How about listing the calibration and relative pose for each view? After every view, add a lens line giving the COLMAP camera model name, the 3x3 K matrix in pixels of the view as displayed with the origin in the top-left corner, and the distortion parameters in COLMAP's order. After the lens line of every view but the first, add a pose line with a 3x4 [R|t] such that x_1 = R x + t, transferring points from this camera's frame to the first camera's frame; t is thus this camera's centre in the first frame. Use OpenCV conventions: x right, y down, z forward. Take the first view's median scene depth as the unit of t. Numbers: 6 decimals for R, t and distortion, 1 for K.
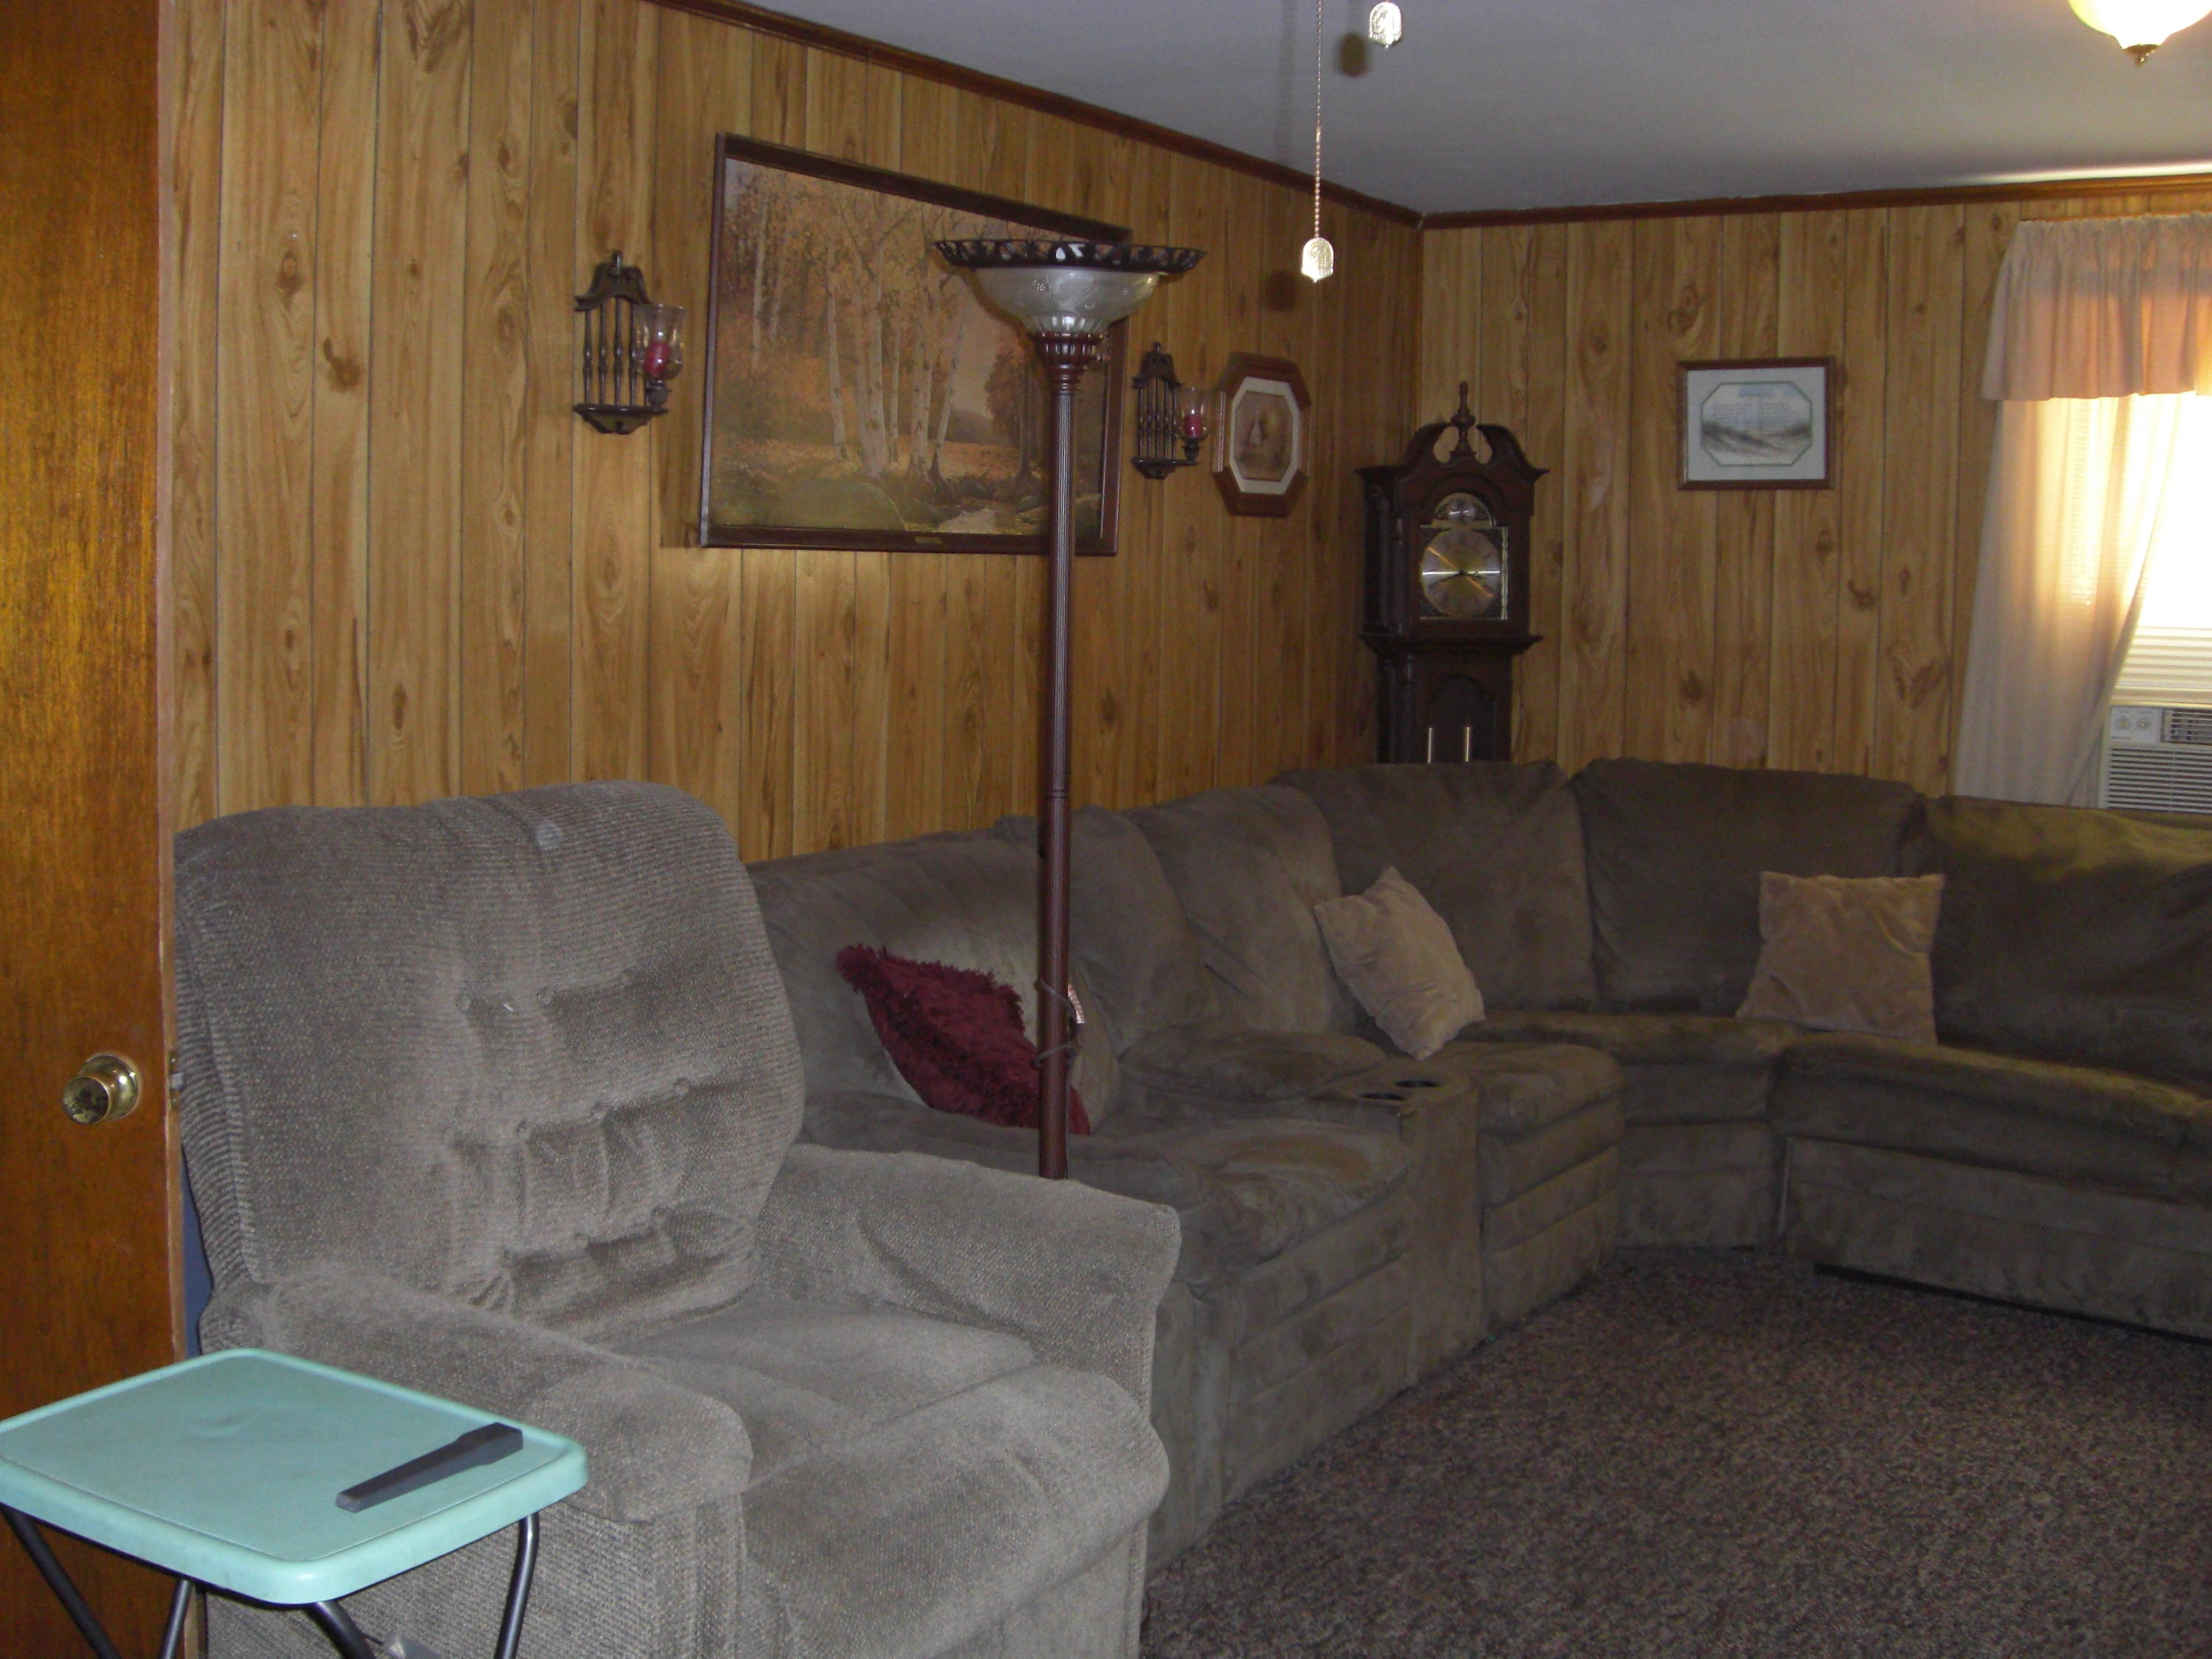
lens RADIAL K [[2492.9, 0, 1082.4], [0, 2492.9, 823.8], [0, 0, 1]] dist [-0.251147, 0.380874]
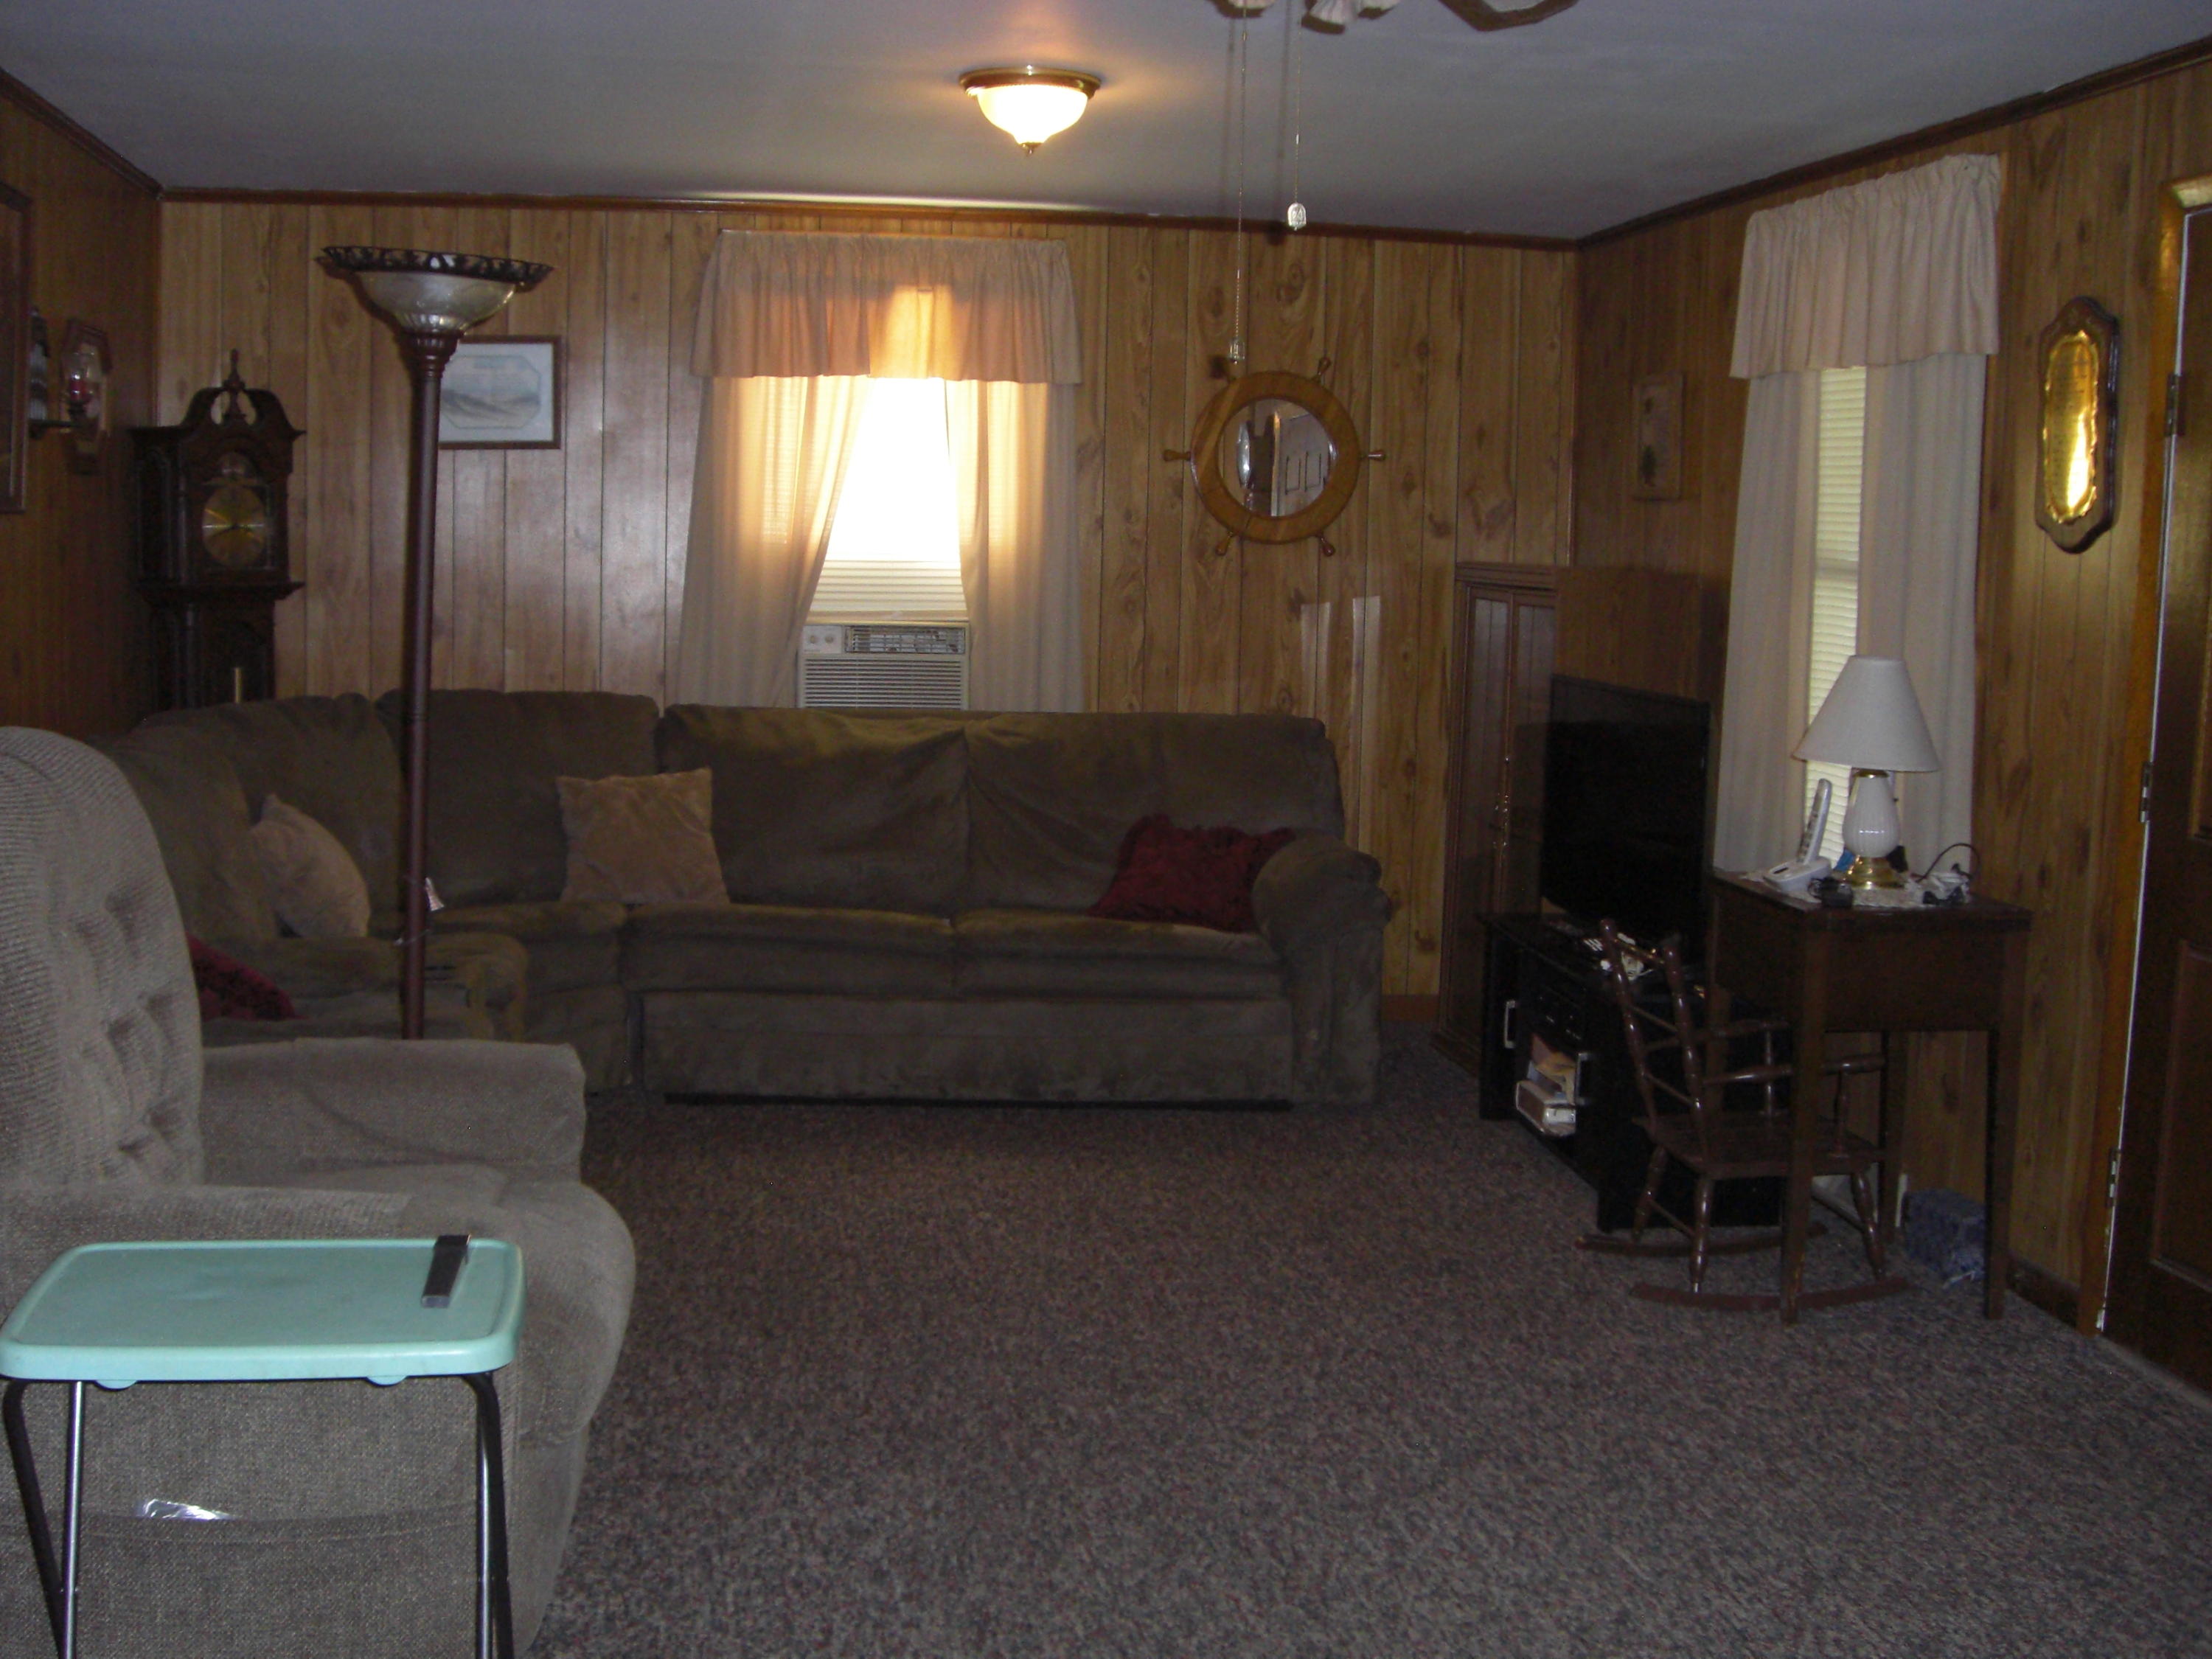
lens RADIAL K [[2492.9, 0, 1082.4], [0, 2492.9, 823.8], [0, 0, 1]] dist [-0.251147, 0.380874]
pose [[0.747124, -0.076503, 0.660268, -0.317140], [0.060985, 0.997054, 0.046518, 0.002229], [-0.661881, 0.005511, 0.749588, -0.049347]]
